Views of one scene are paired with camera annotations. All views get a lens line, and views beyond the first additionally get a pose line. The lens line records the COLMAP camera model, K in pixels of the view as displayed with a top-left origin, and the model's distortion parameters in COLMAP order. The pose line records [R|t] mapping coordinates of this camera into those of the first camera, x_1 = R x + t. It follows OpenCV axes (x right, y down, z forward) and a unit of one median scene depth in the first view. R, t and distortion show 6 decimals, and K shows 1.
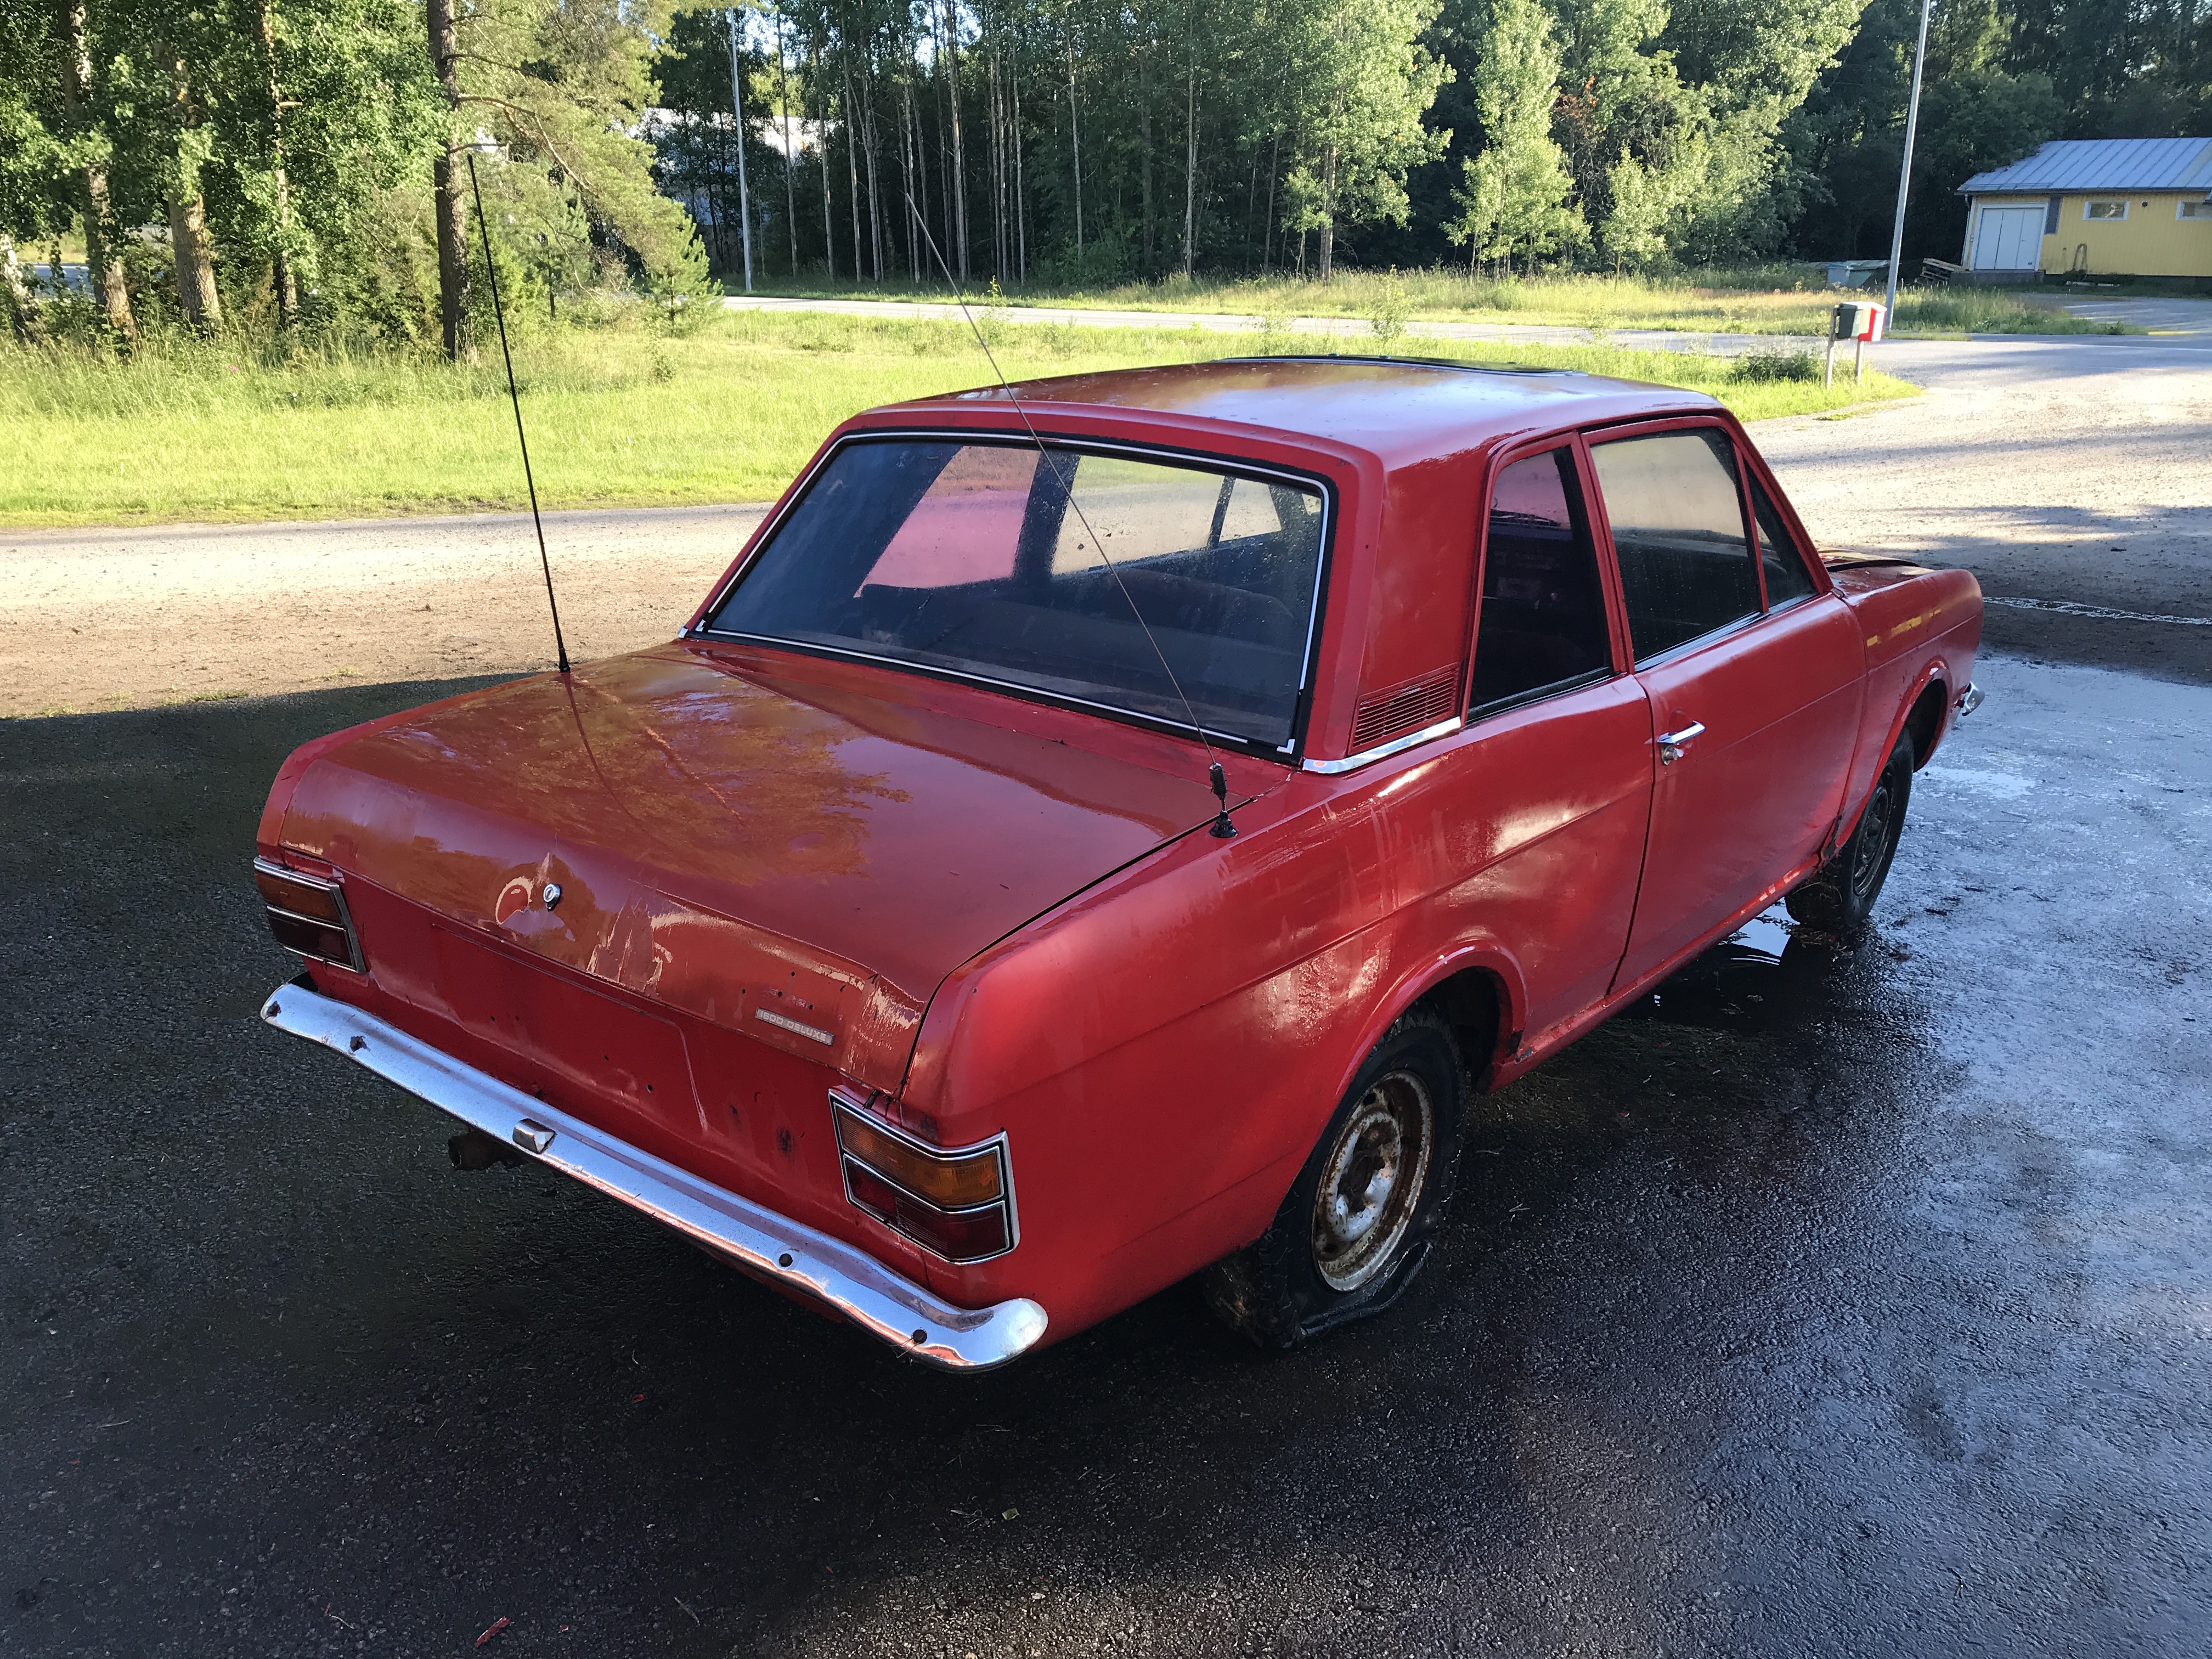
lens RADIAL K [[1792.9, 0, 1115.0], [0, 1792.9, 832.2], [0, 0, 1]] dist [0.031827, -0.006054]
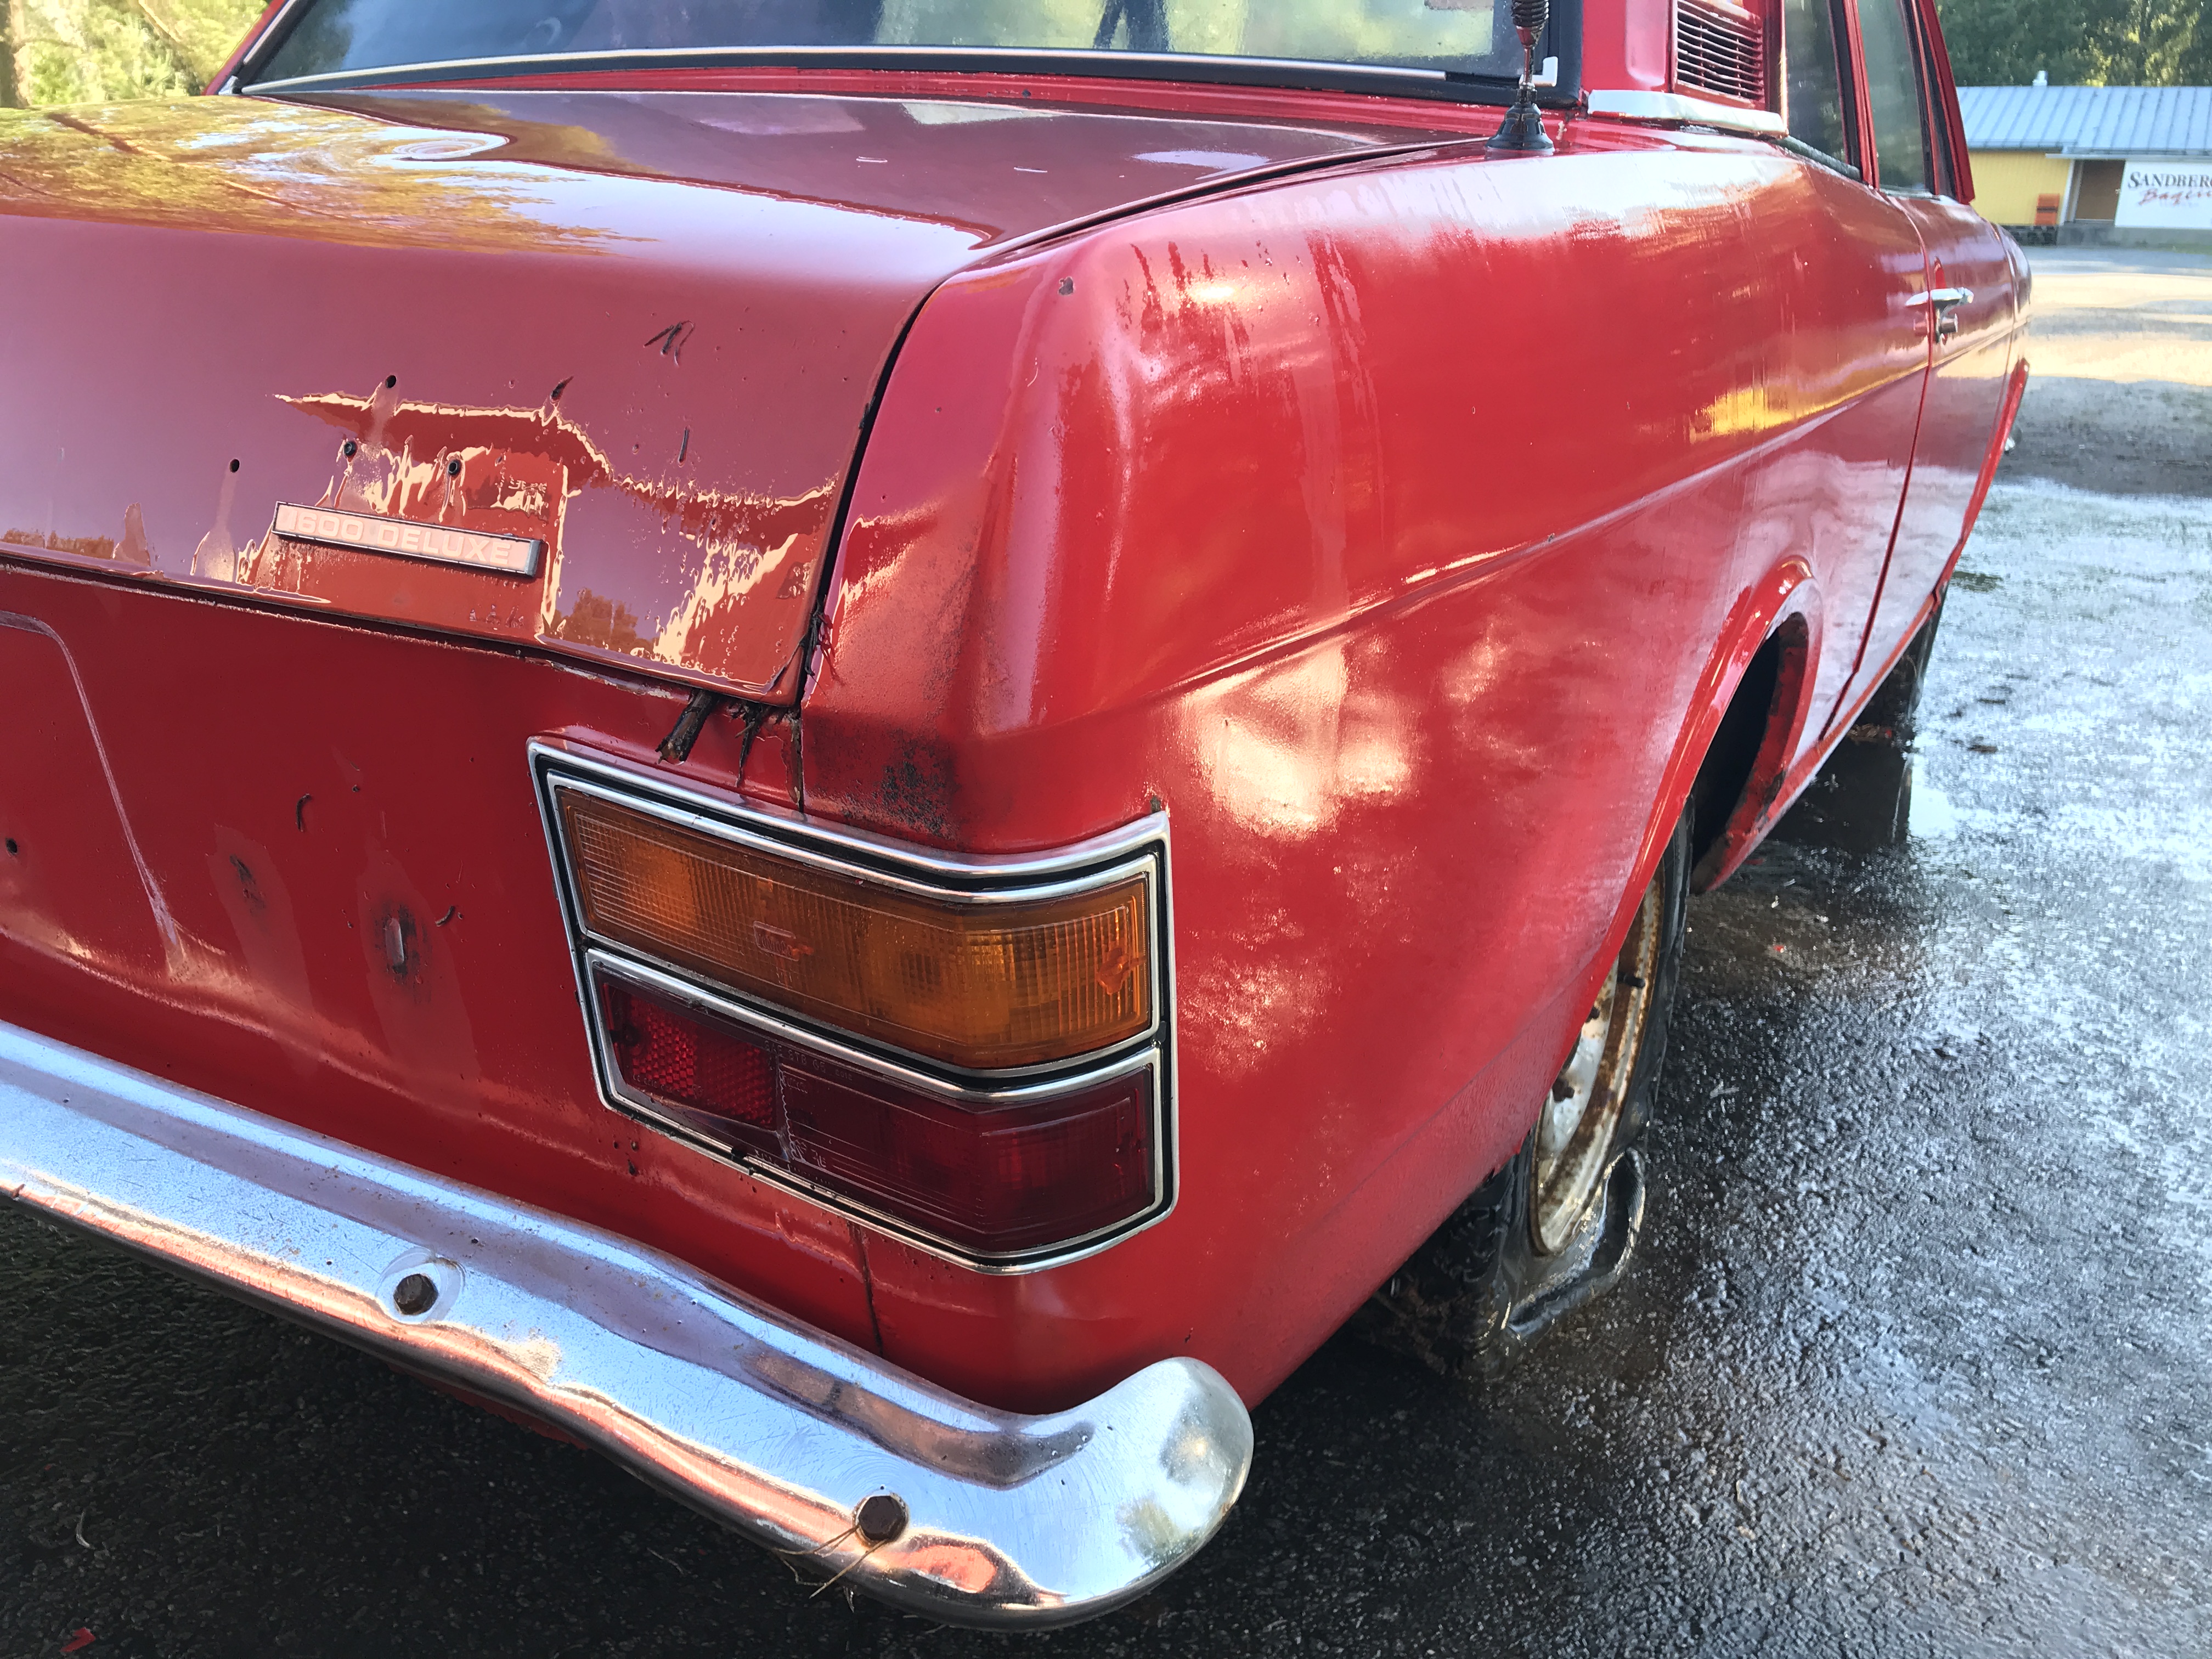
lens RADIAL K [[1787.3, 0, 1118.6], [0, 1787.3, 827.7], [0, 0, 1]] dist [-0.000753, -0.014124]
pose [[0.983987, -0.037953, 0.174151, -0.094282], [0.035049, 0.999191, 0.019723, 0.128761], [-0.174759, -0.013303, 0.984521, 0.561681]]
